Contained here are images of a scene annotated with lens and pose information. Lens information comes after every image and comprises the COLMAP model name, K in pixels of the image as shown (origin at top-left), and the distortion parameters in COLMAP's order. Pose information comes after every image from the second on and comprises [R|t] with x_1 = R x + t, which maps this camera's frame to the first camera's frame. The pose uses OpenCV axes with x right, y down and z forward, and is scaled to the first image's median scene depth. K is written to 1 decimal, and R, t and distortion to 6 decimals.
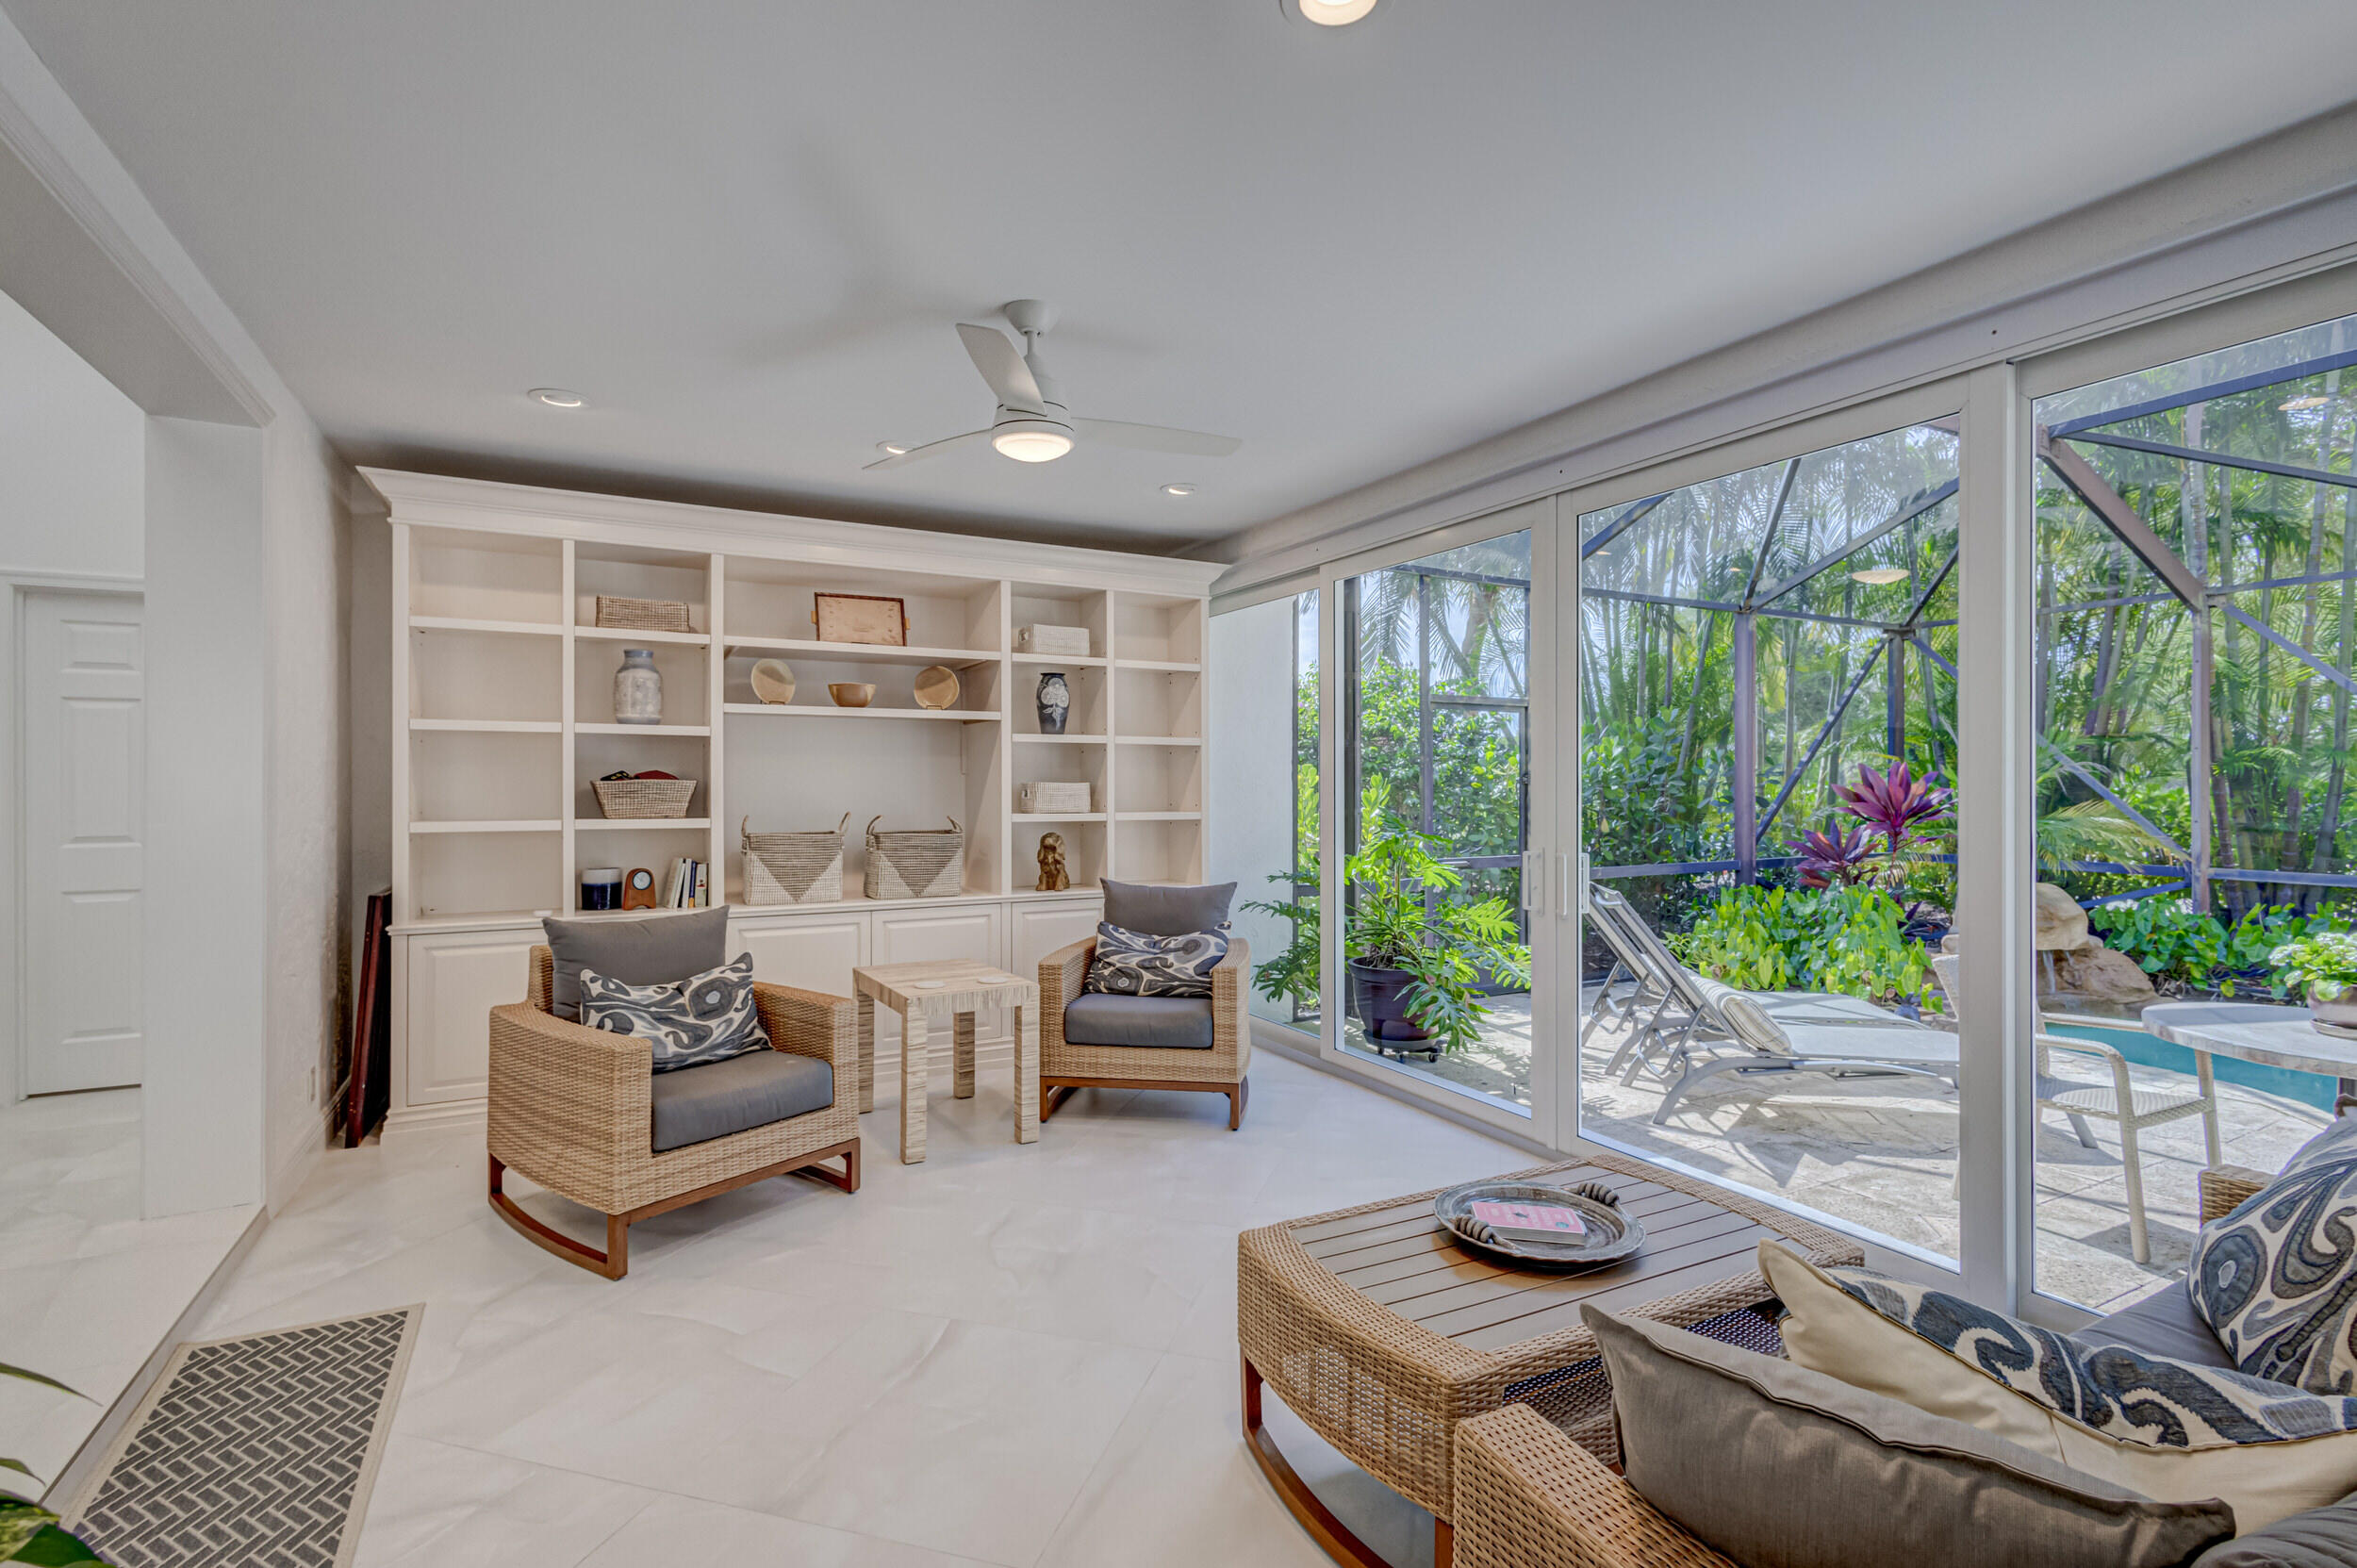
lens RADIAL K [[1089.9, 0, 1184.6], [0, 1089.9, 779.0], [0, 0, 1]] dist [0.012216, 0.000123]
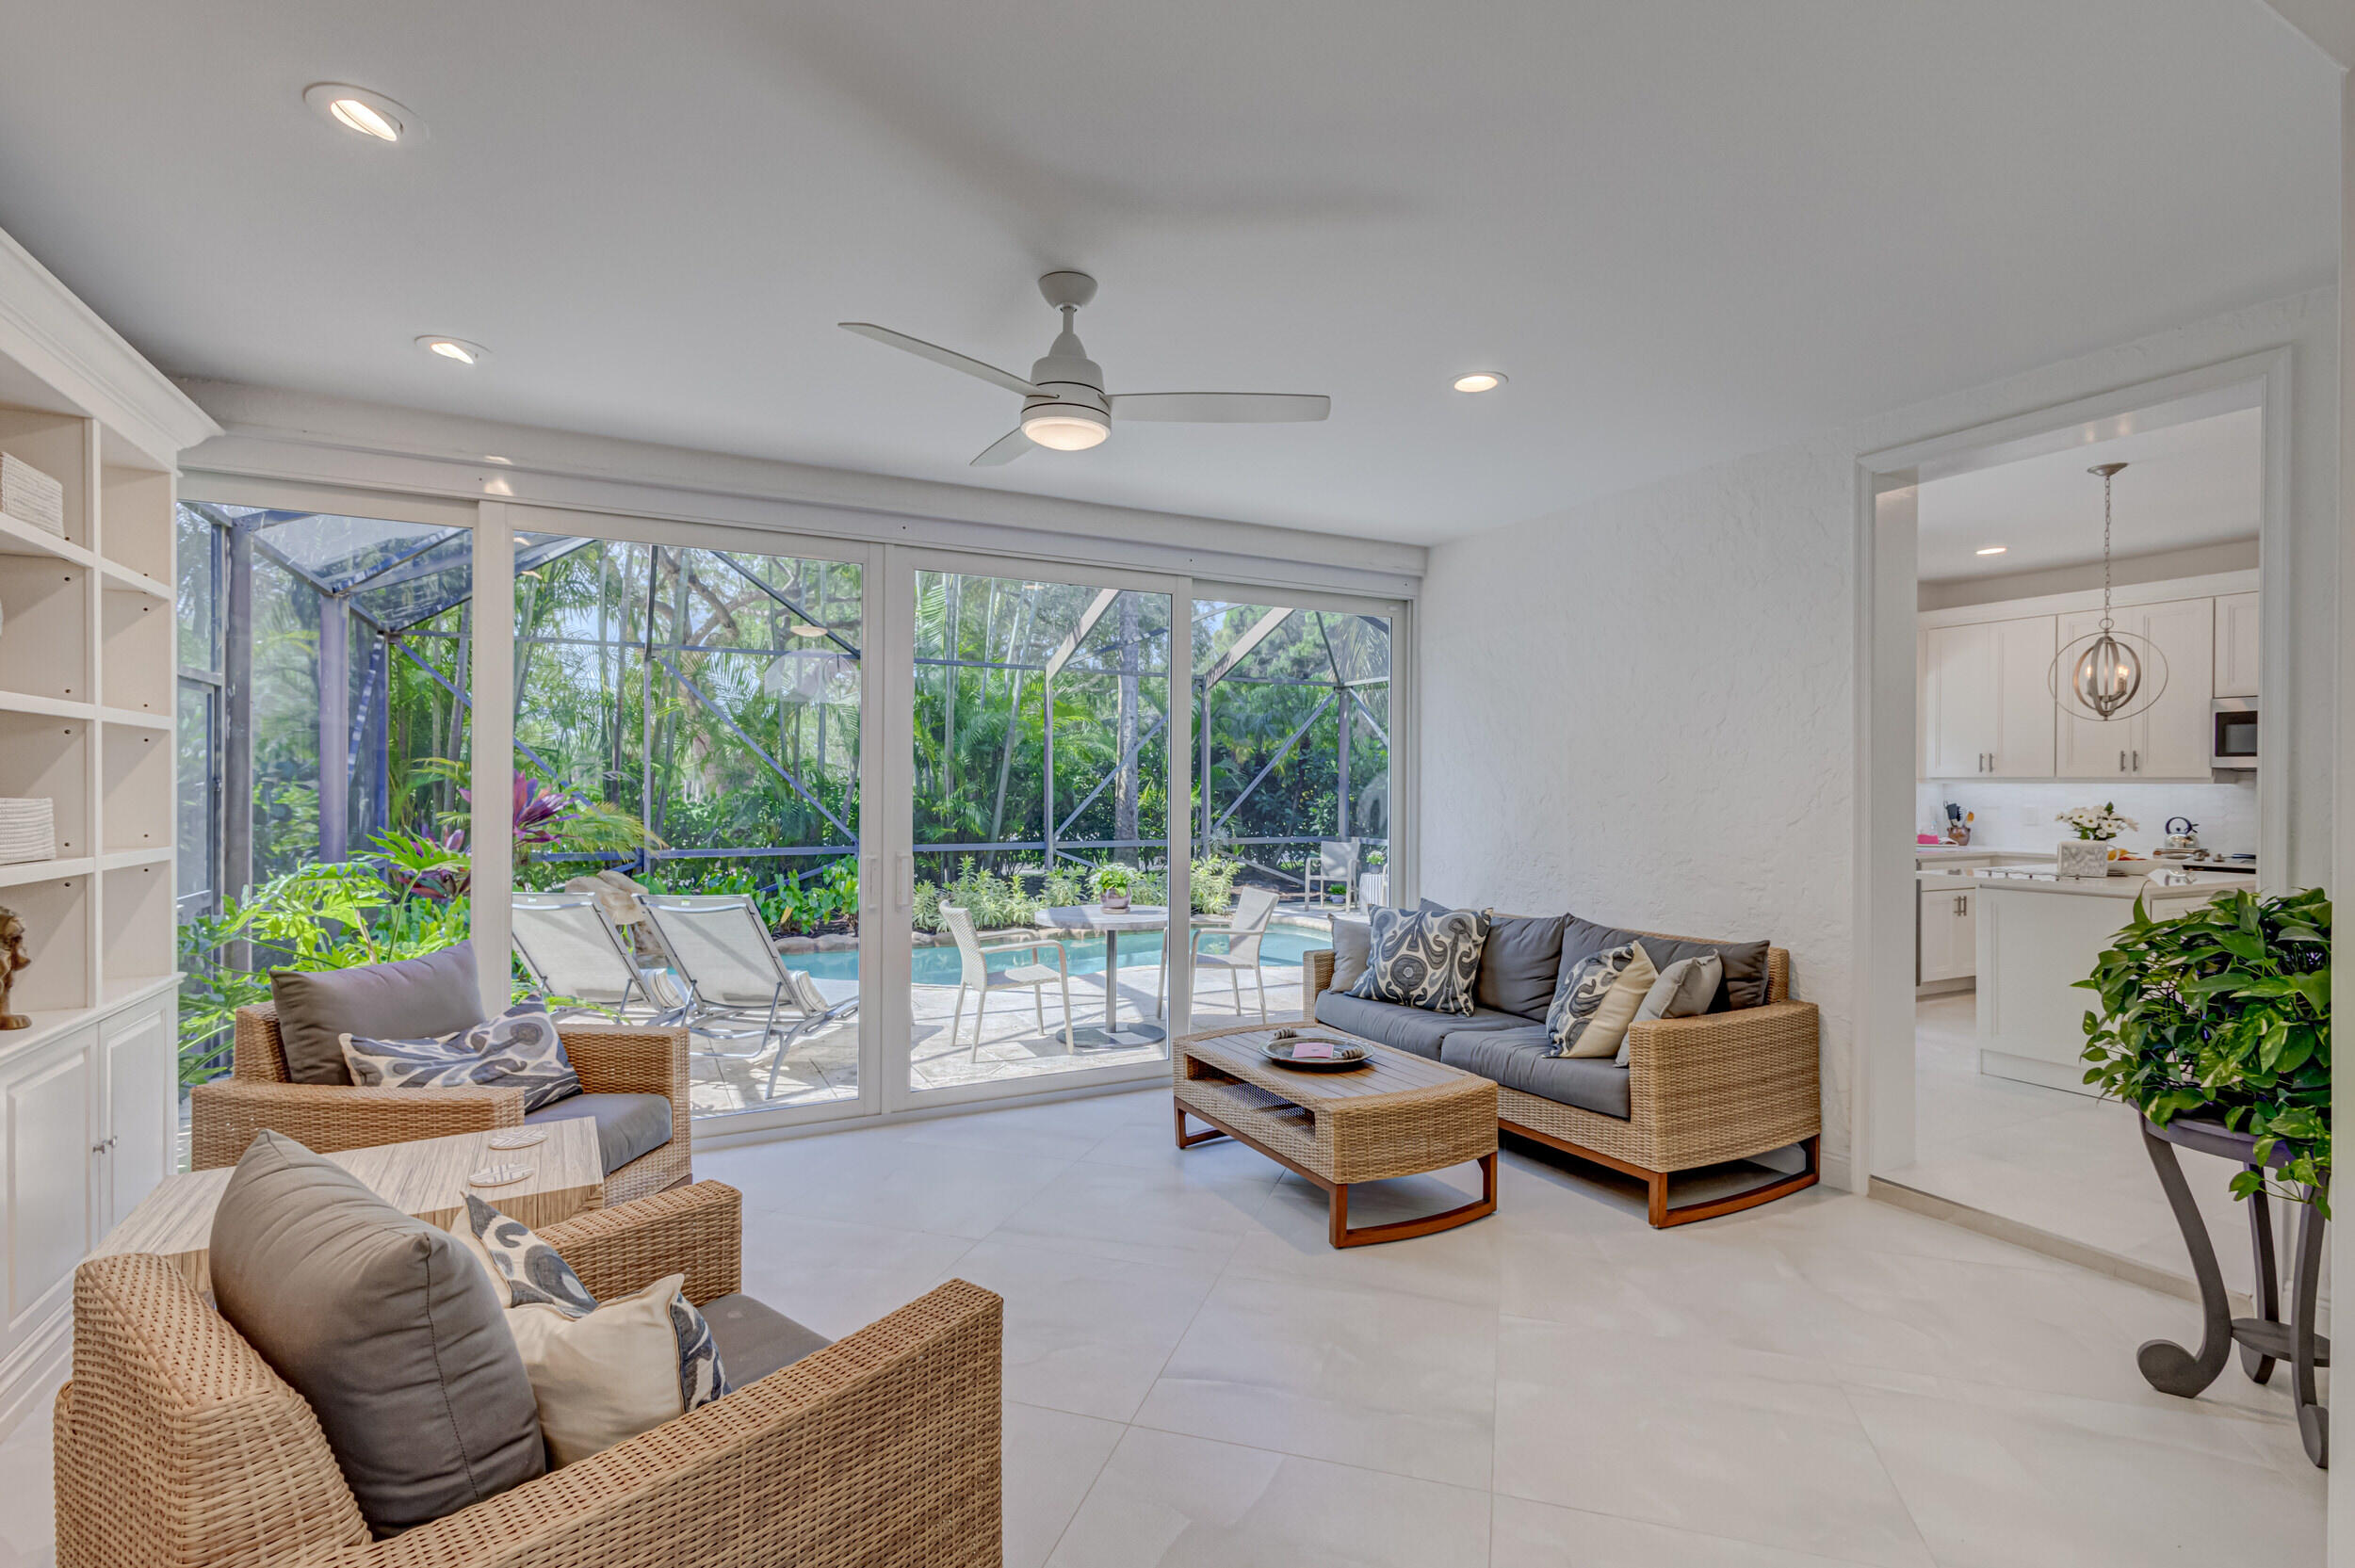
lens RADIAL K [[1088.8, 0, 1183.5], [0, 1088.8, 779.0], [0, 0, 1]] dist [0.012216, 0.000123]
pose [[0.012796, 0.005177, 0.999905, -0.799068], [-0.008902, 0.999948, -0.005063, -0.009534], [-0.999878, -0.008837, 0.012842, 0.672878]]
